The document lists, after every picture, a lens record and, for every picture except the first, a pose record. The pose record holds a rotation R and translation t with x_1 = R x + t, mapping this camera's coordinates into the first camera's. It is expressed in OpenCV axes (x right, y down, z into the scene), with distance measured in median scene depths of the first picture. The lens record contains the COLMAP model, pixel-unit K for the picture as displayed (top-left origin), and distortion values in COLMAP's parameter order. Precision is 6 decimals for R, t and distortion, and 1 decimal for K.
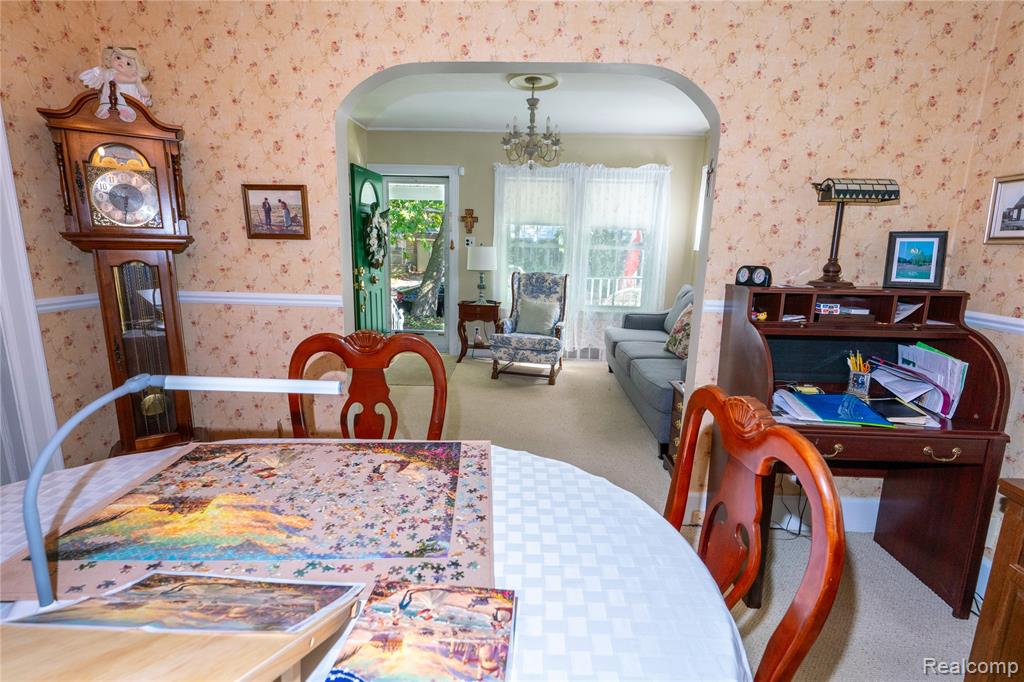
lens RADIAL K [[478.7, 0, 512.0], [0, 478.7, 341.0], [0, 0, 1]] dist [0.001658, 0.000617]
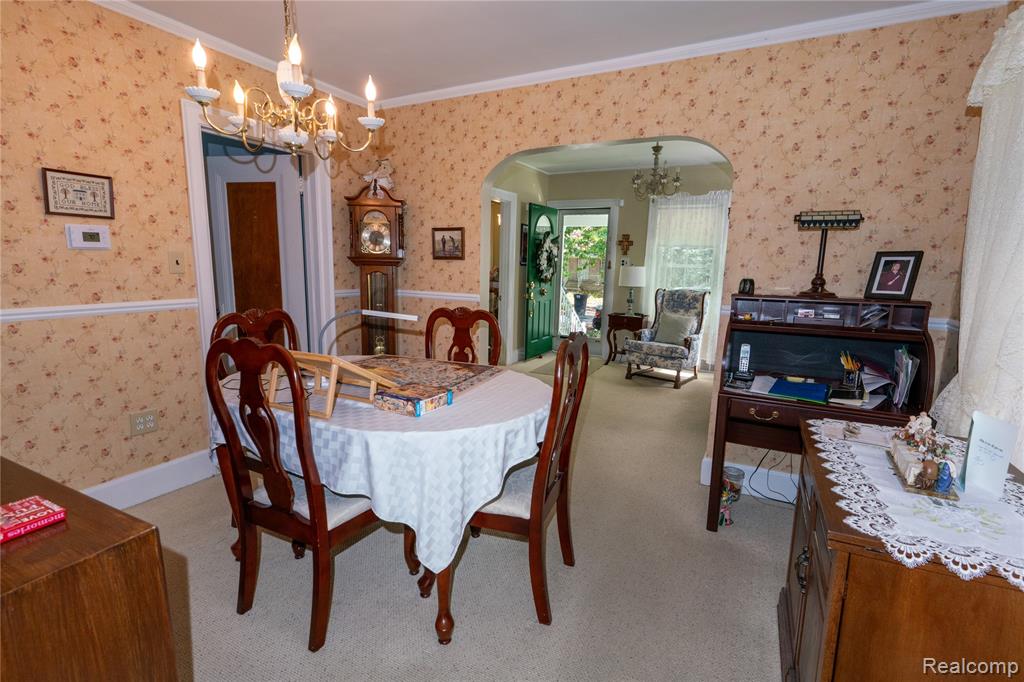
lens RADIAL K [[478.7, 0, 512.0], [0, 478.7, 341.0], [0, 0, 1]] dist [0.001658, 0.000617]
pose [[0.902674, 0.069247, -0.424718, 0.451044], [-0.087817, 0.995841, -0.024277, 0.092008], [0.421270, 0.059211, 0.905000, -0.406794]]
